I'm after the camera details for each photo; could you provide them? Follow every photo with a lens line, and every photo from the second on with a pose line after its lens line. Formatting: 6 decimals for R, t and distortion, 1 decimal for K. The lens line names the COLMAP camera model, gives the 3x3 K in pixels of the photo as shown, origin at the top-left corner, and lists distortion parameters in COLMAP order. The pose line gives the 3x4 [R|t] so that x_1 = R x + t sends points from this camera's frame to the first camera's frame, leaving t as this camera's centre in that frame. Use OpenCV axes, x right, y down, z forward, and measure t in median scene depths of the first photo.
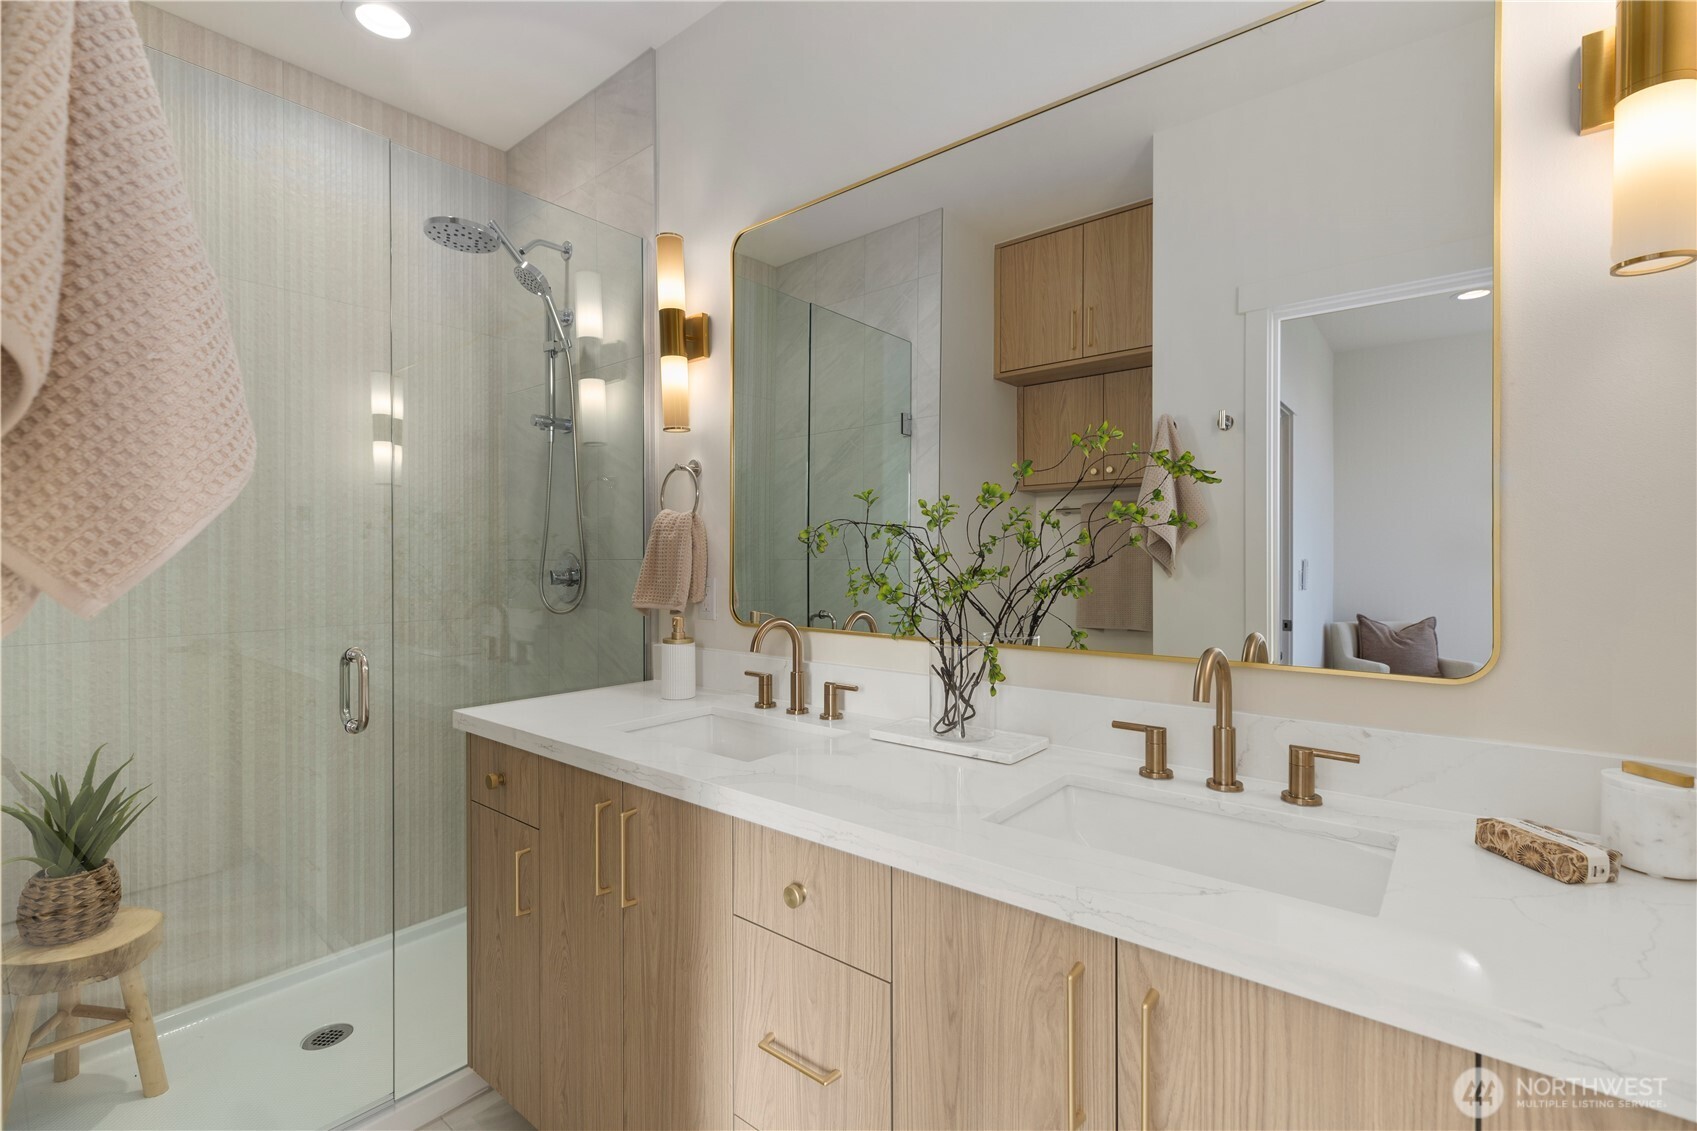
lens RADIAL K [[764.0, 0, 855.0], [0, 764.0, 563.2], [0, 0, 1]] dist [0.002310, 0.000302]
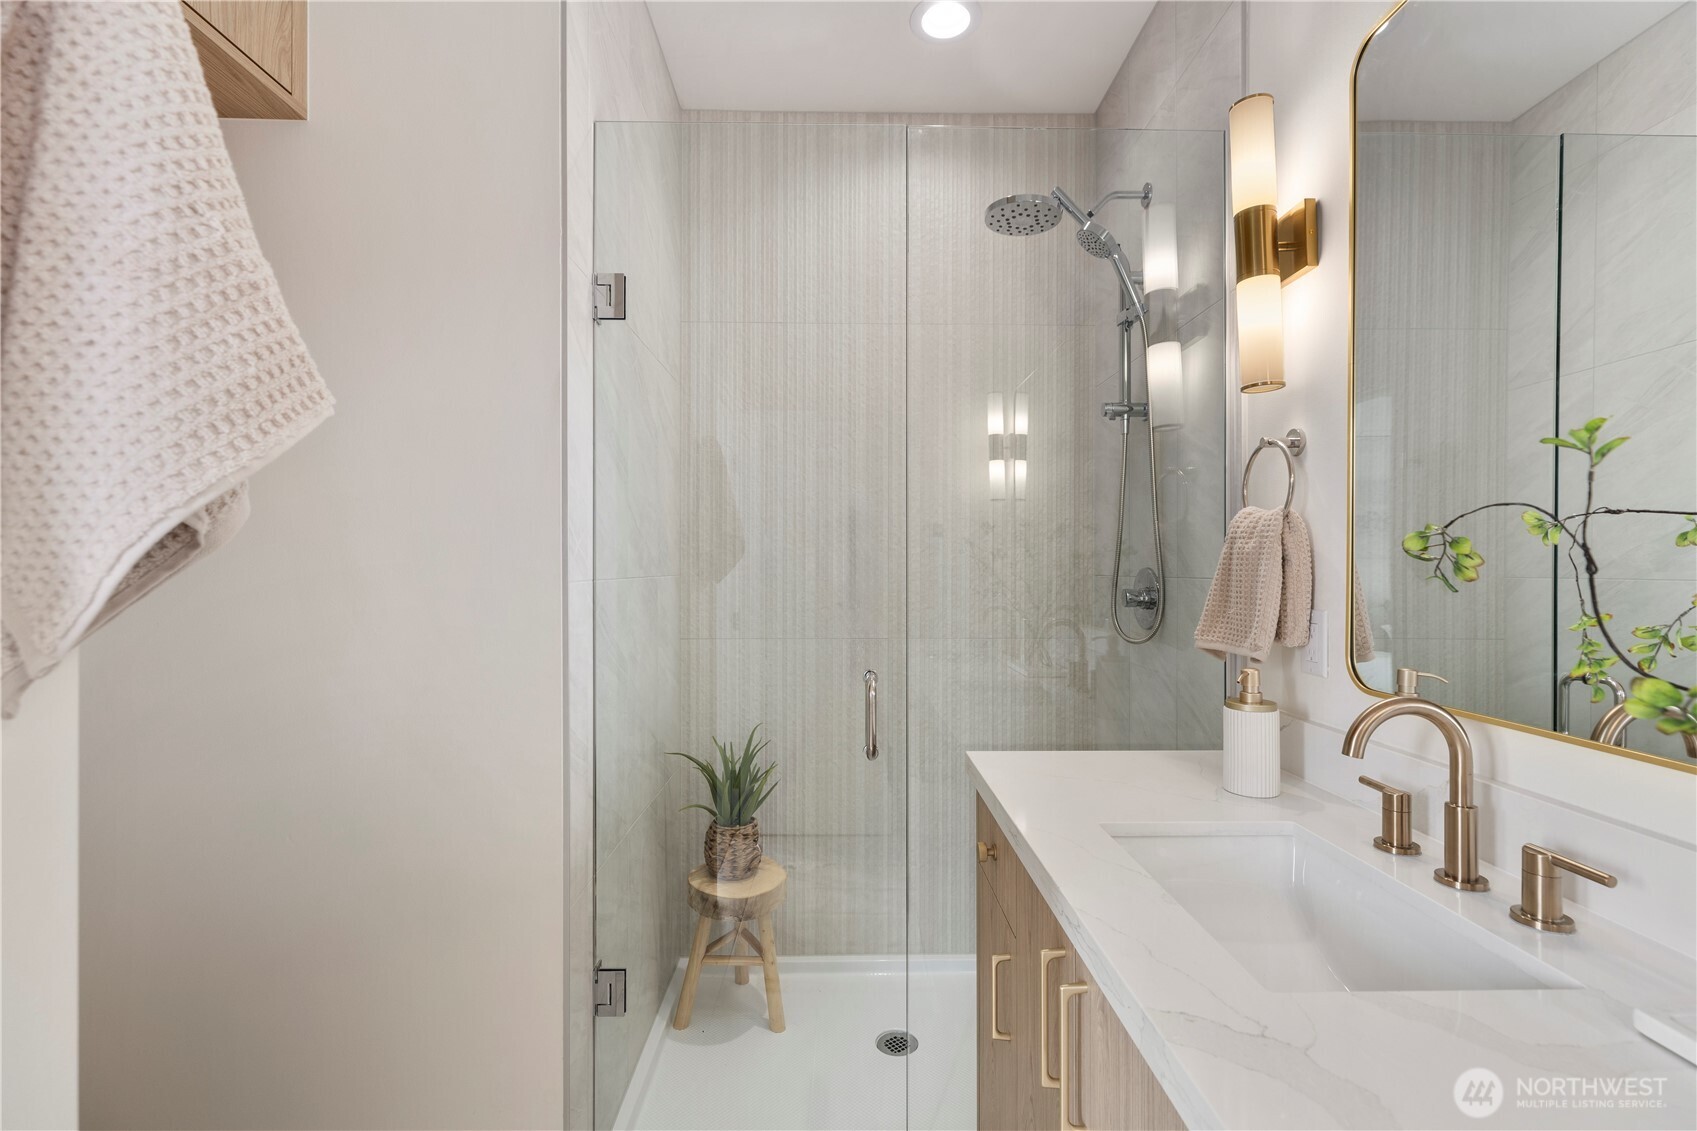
lens RADIAL K [[764.0, 0, 846.3], [0, 764.0, 566.3], [0, 0, 1]] dist [0.002310, 0.000302]
pose [[0.650598, 0.002726, -0.759417, 0.039634], [-0.008516, 0.999957, -0.003707, -0.012040], [0.759375, 0.008879, 0.650593, 0.288602]]
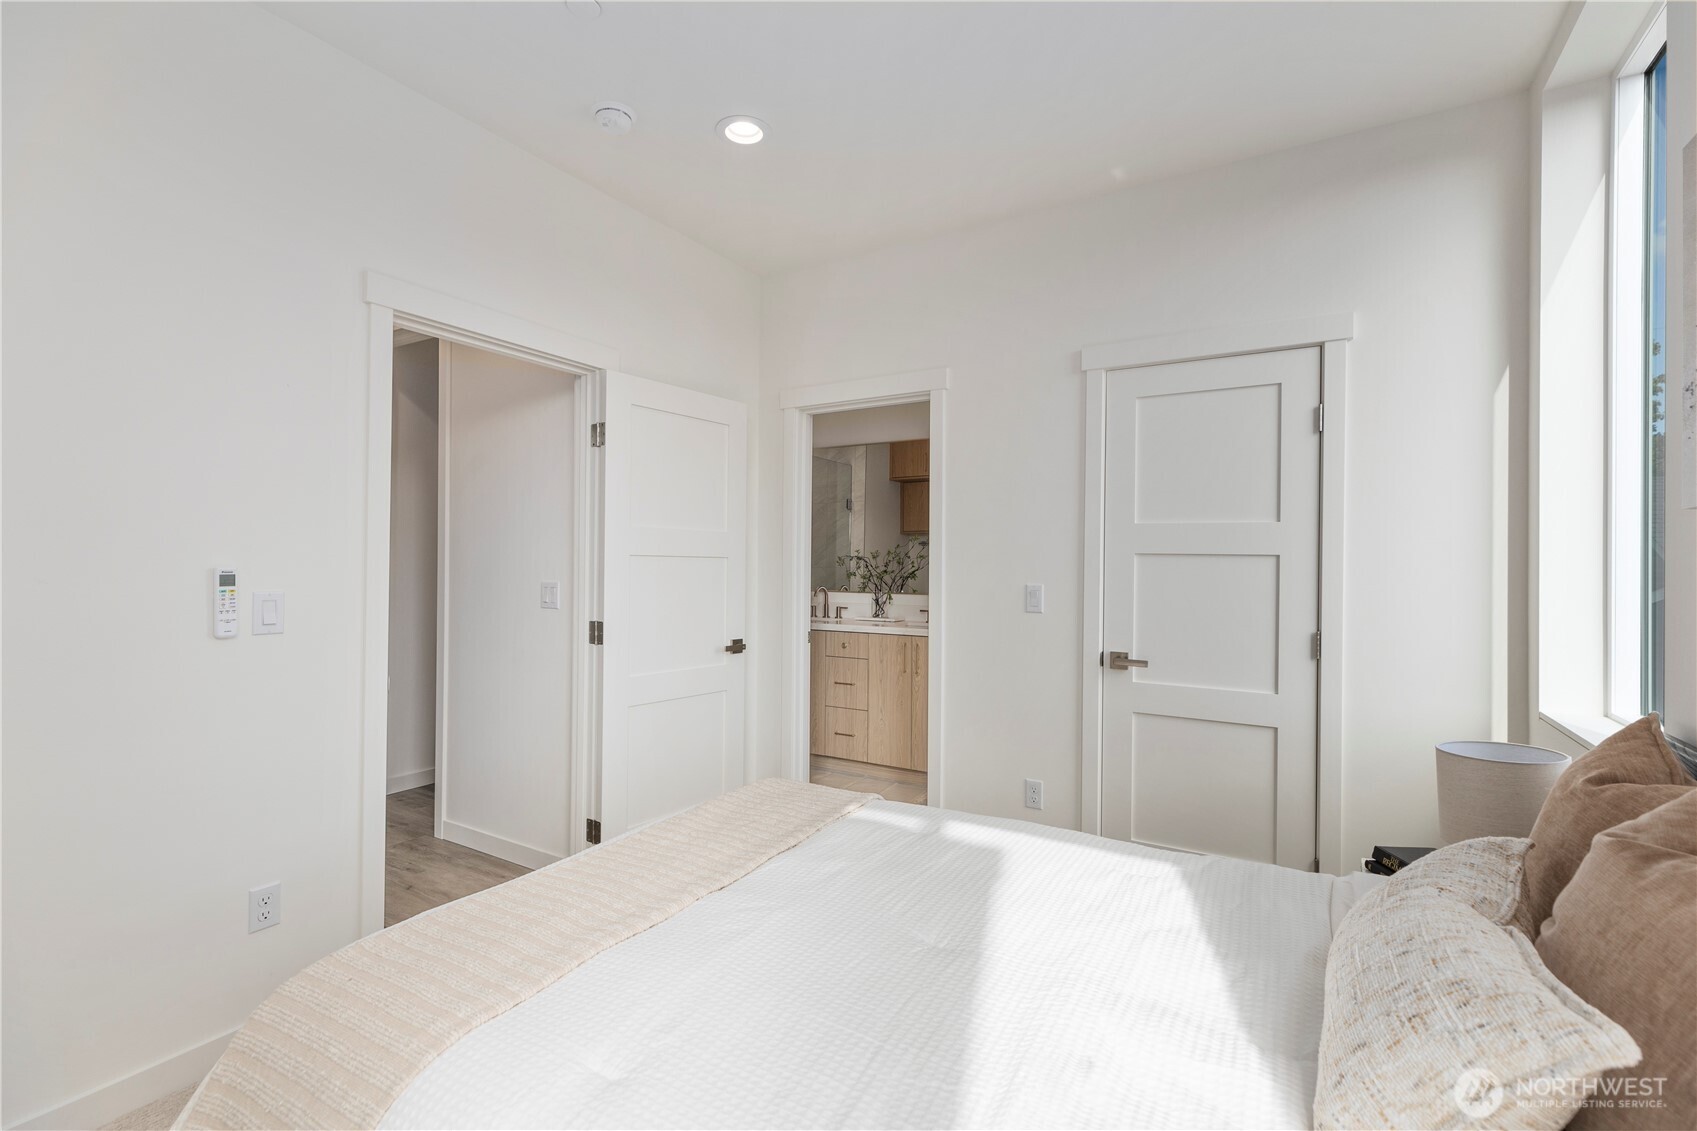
lens RADIAL K [[764.0, 0, 848.7], [0, 764.0, 562.9], [0, 0, 1]] dist [0.002310, 0.000302]
pose [[0.991174, 0.010376, 0.132159, -0.324177], [-0.009314, 0.999919, -0.008649, 0.002503], [-0.132238, 0.007342, 0.991191, -1.690412]]
